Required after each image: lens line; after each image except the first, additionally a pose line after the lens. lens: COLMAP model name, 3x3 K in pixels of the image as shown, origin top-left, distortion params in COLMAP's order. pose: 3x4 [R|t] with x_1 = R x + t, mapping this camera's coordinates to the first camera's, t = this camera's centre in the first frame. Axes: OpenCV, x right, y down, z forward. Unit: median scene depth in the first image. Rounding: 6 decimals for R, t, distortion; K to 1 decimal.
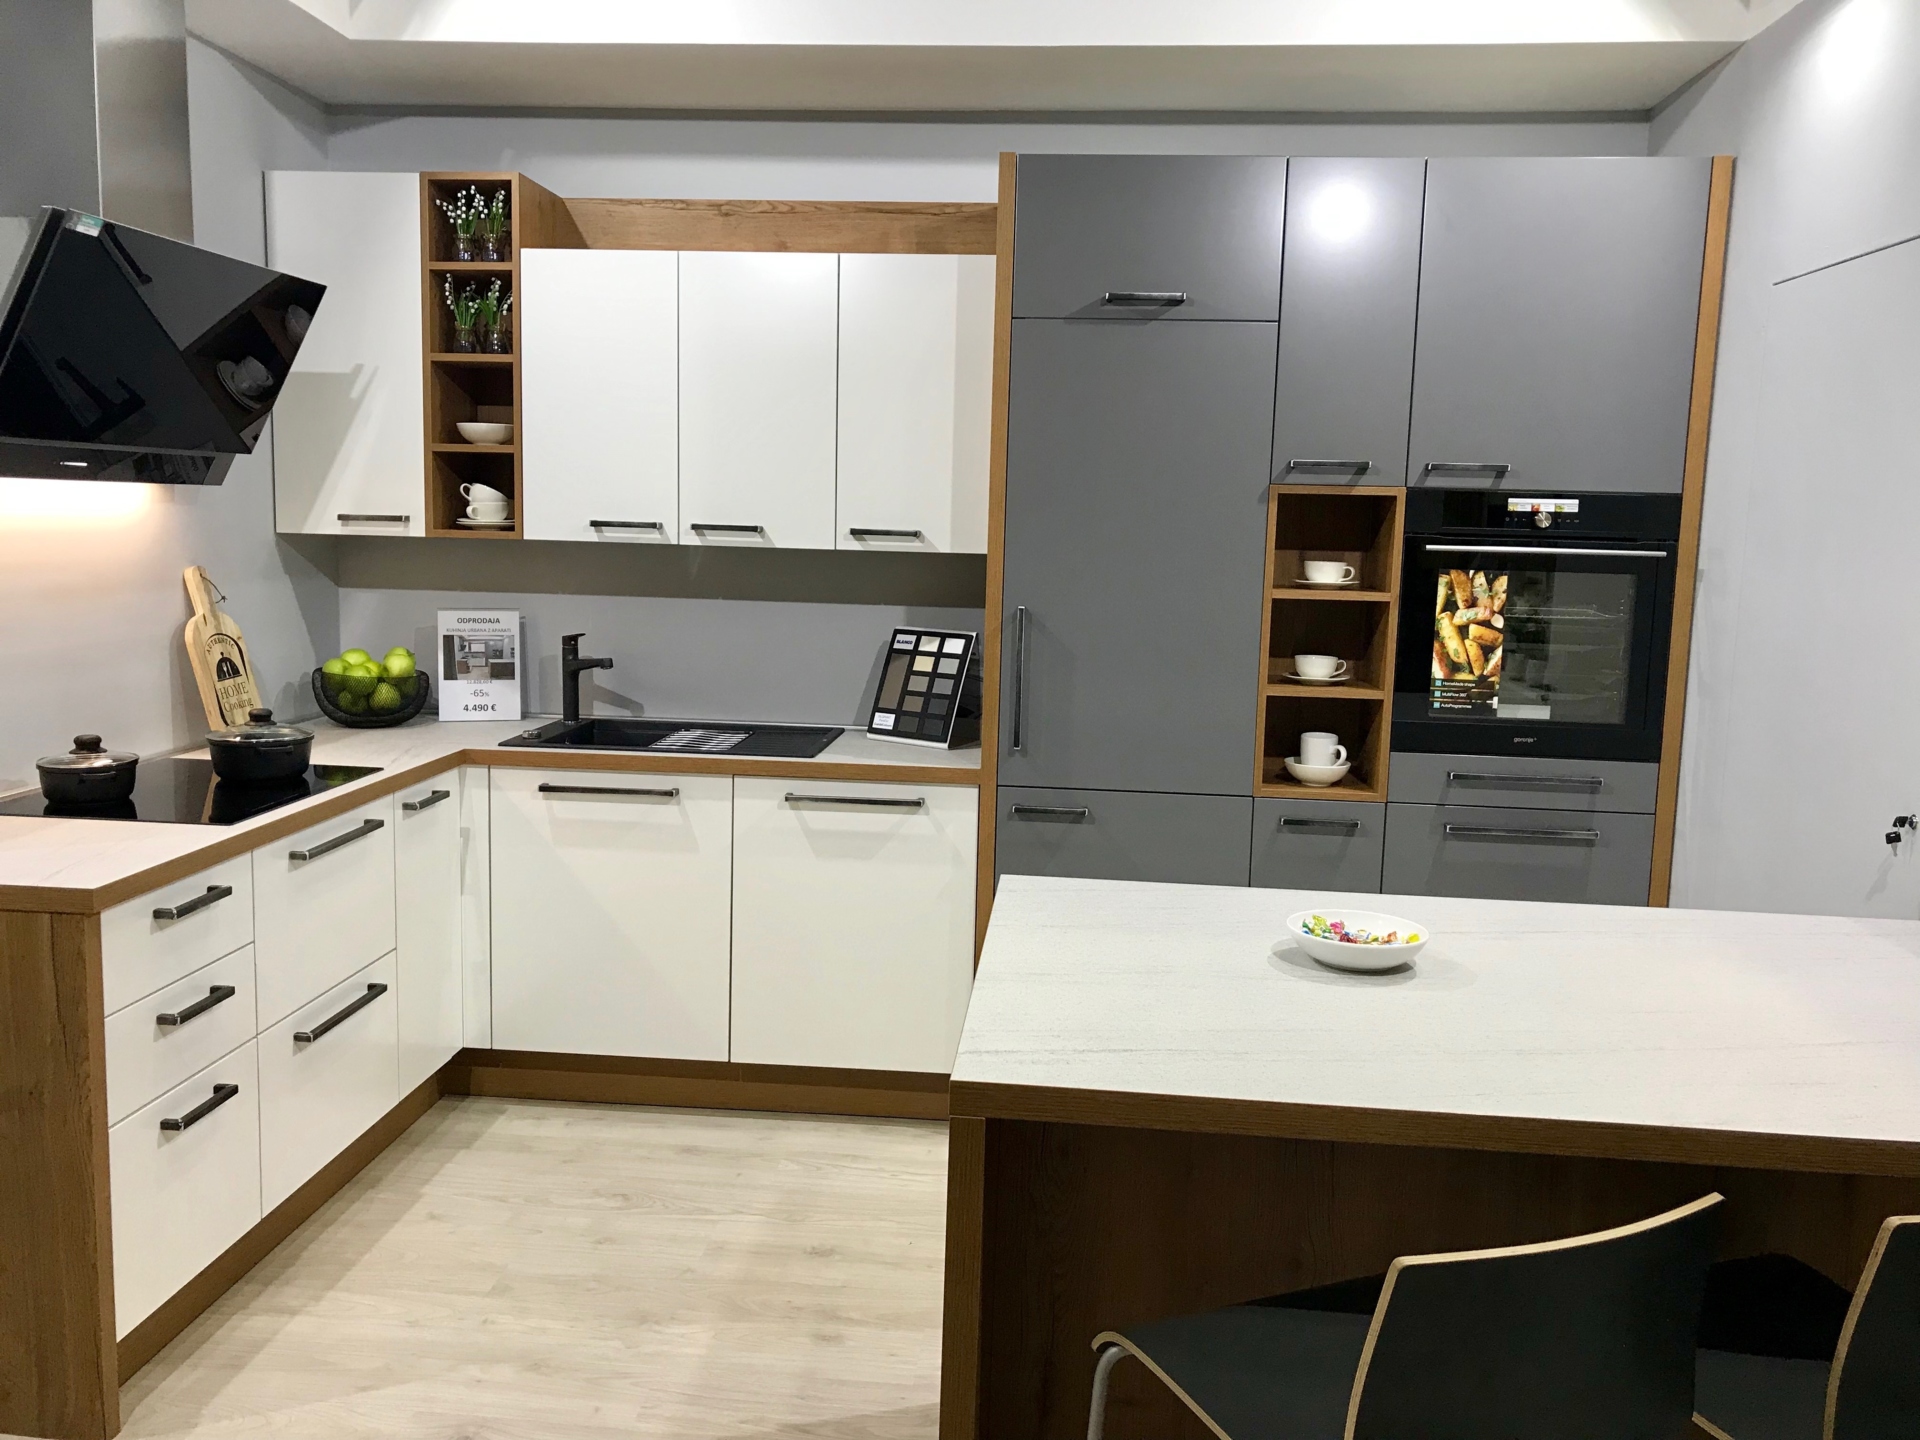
lens RADIAL K [[1574.7, 0, 934.0], [0, 1574.7, 693.6], [0, 0, 1]] dist [0.039779, -0.040559]
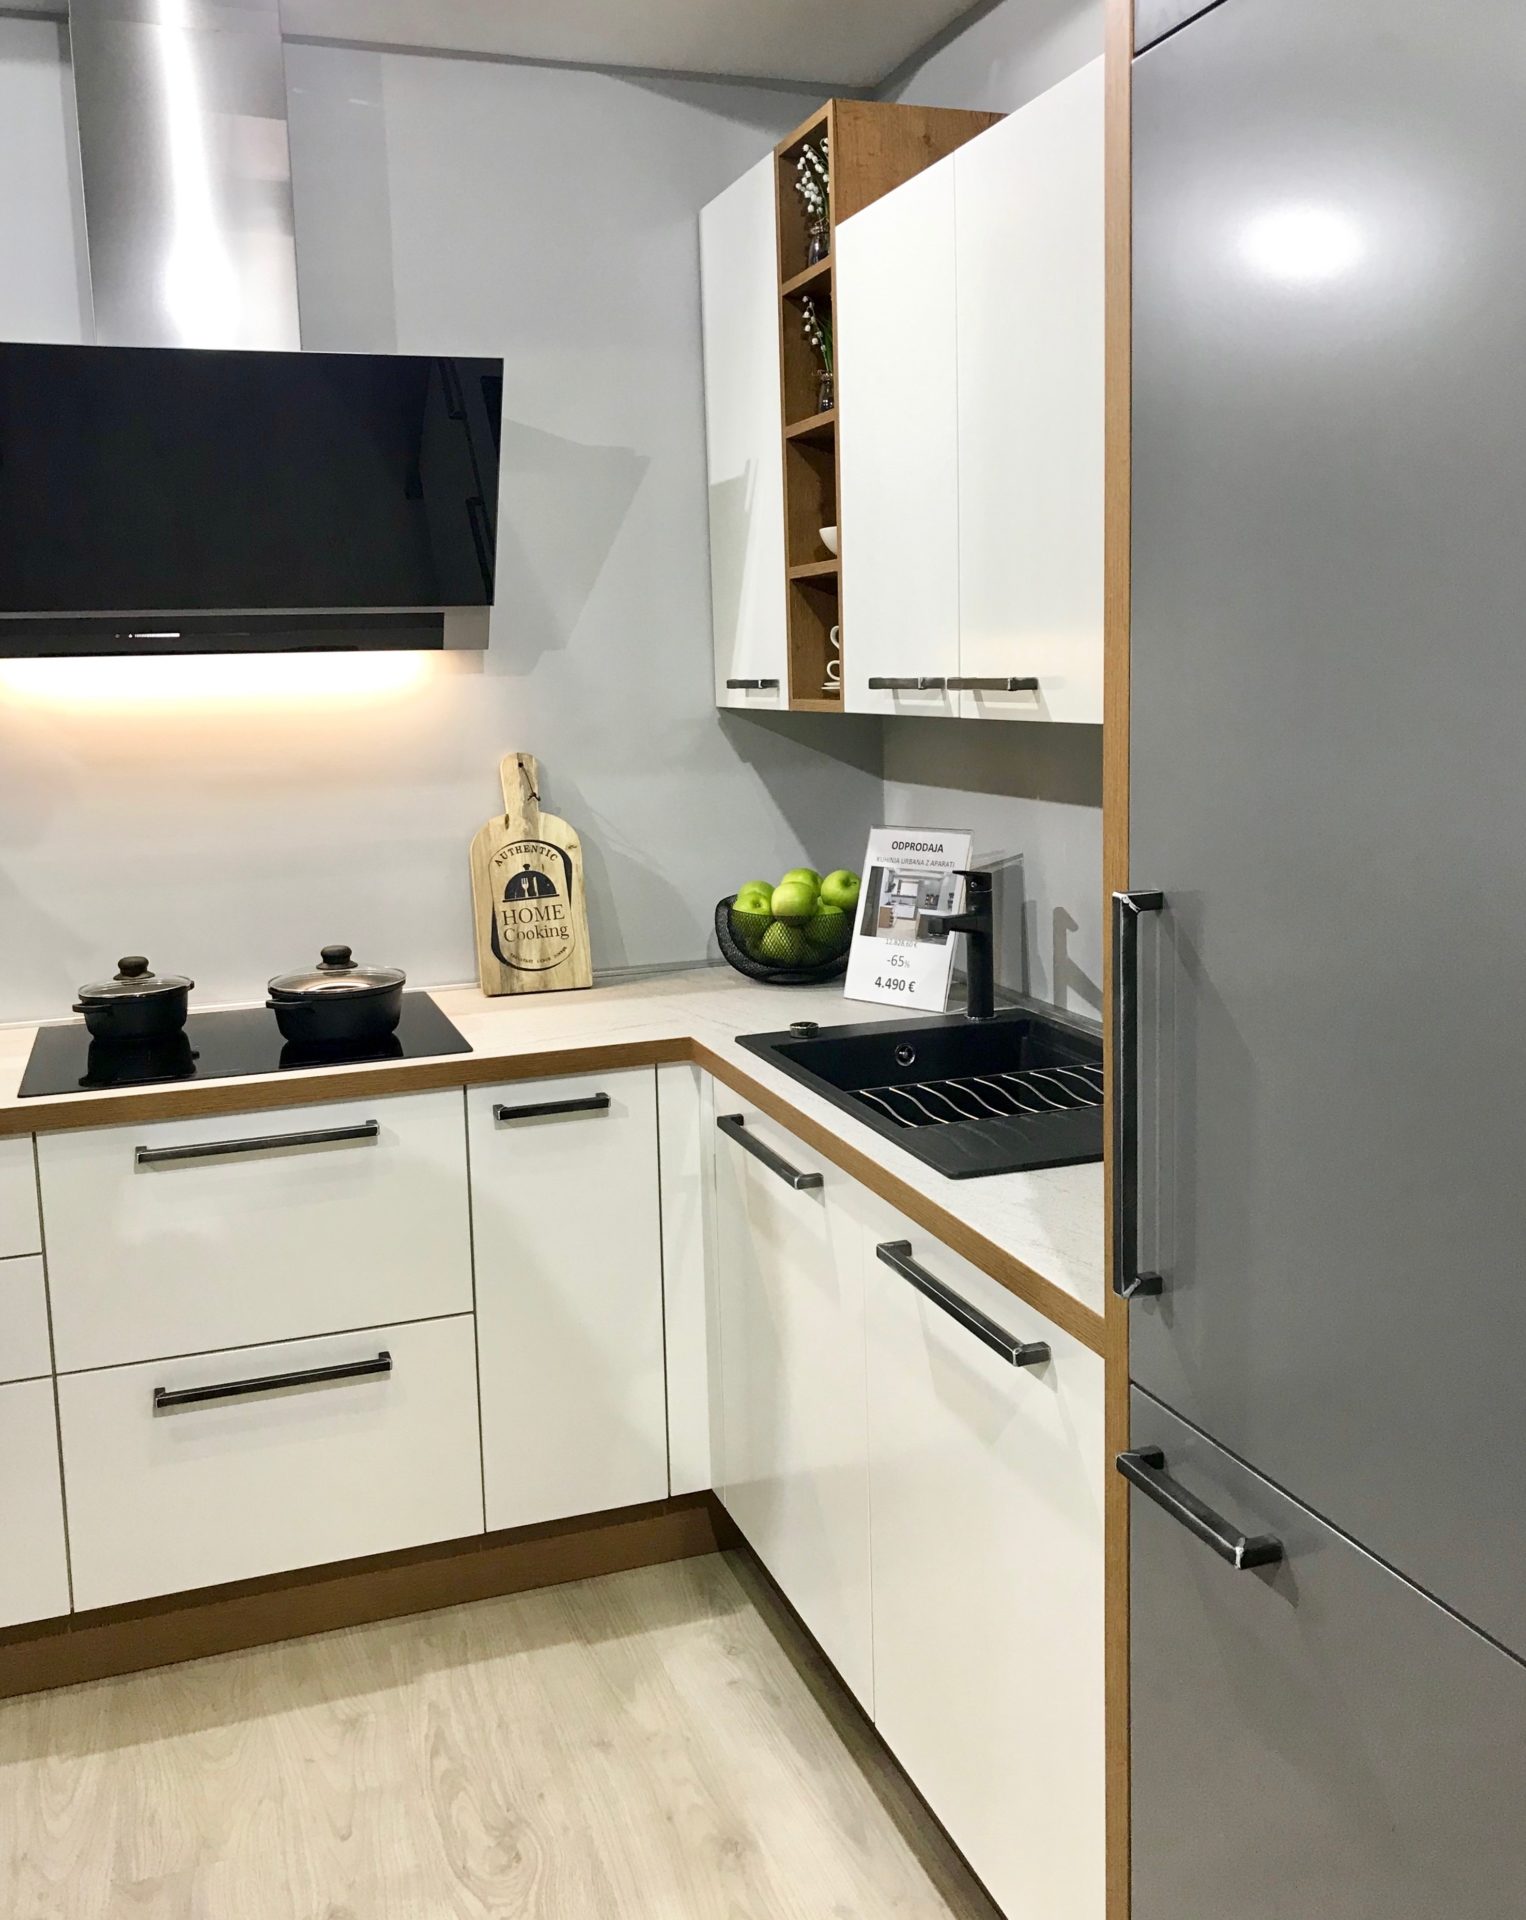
lens RADIAL K [[1700.8, 0, 779.2], [0, 1700.8, 900.4], [0, 0, 1]] dist [0.061380, -0.081817]
pose [[0.439121, 0.088901, -0.894019, 0.346895], [-0.080136, 0.995002, 0.059582, -0.067696], [0.894847, 0.045480, 0.444050, 0.740060]]
